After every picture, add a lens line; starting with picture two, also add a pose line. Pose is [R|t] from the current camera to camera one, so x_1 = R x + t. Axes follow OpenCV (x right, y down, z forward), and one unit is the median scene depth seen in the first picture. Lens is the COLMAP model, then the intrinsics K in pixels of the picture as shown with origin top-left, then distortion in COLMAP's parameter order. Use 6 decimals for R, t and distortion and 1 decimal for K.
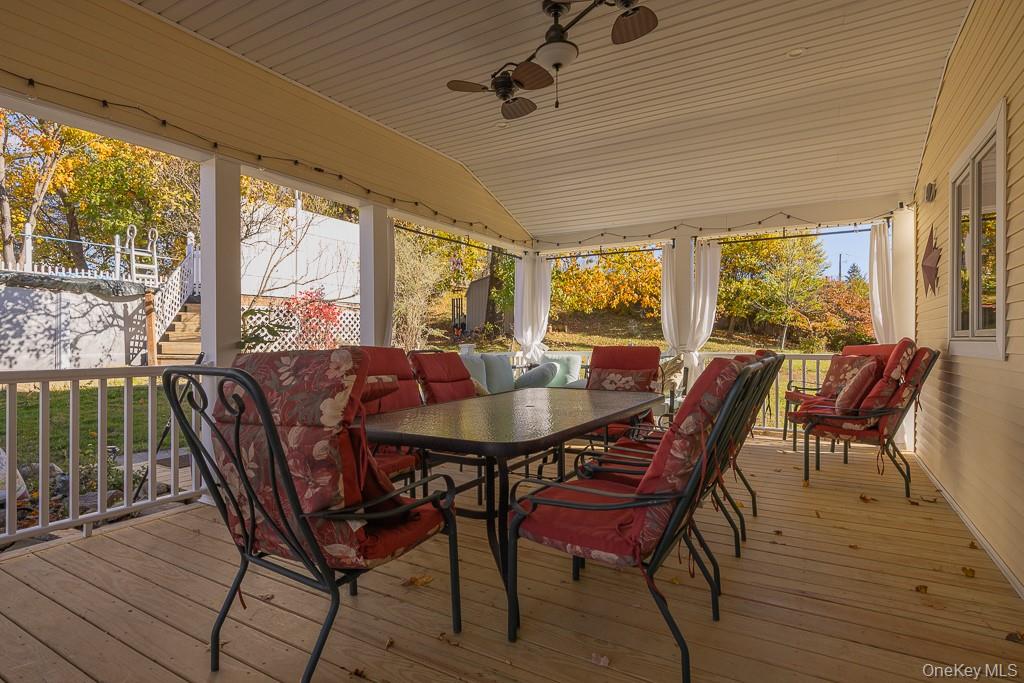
lens RADIAL K [[527.4, 0, 519.0], [0, 527.4, 342.7], [0, 0, 1]] dist [0.004899, 0.000393]
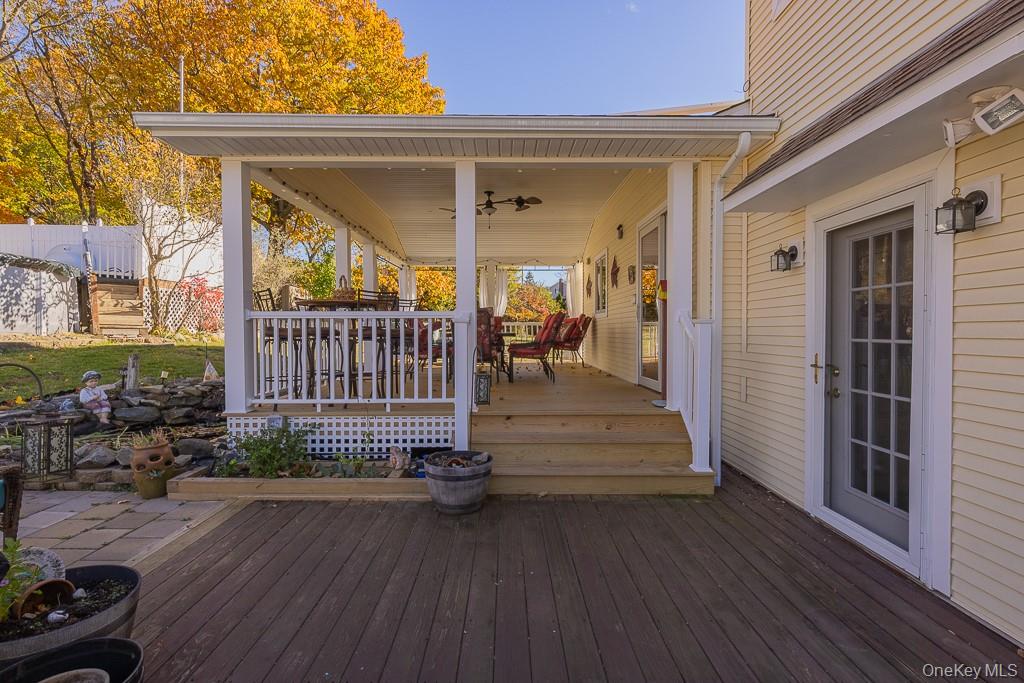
lens RADIAL K [[527.4, 0, 510.5], [0, 527.4, 339.1], [0, 0, 1]] dist [0.004899, 0.000393]
pose [[0.860882, -0.000968, 0.508804, -0.920238], [0.000062, 0.999998, 0.001797, 0.108593], [-0.508805, -0.001516, 0.860881, -1.096847]]
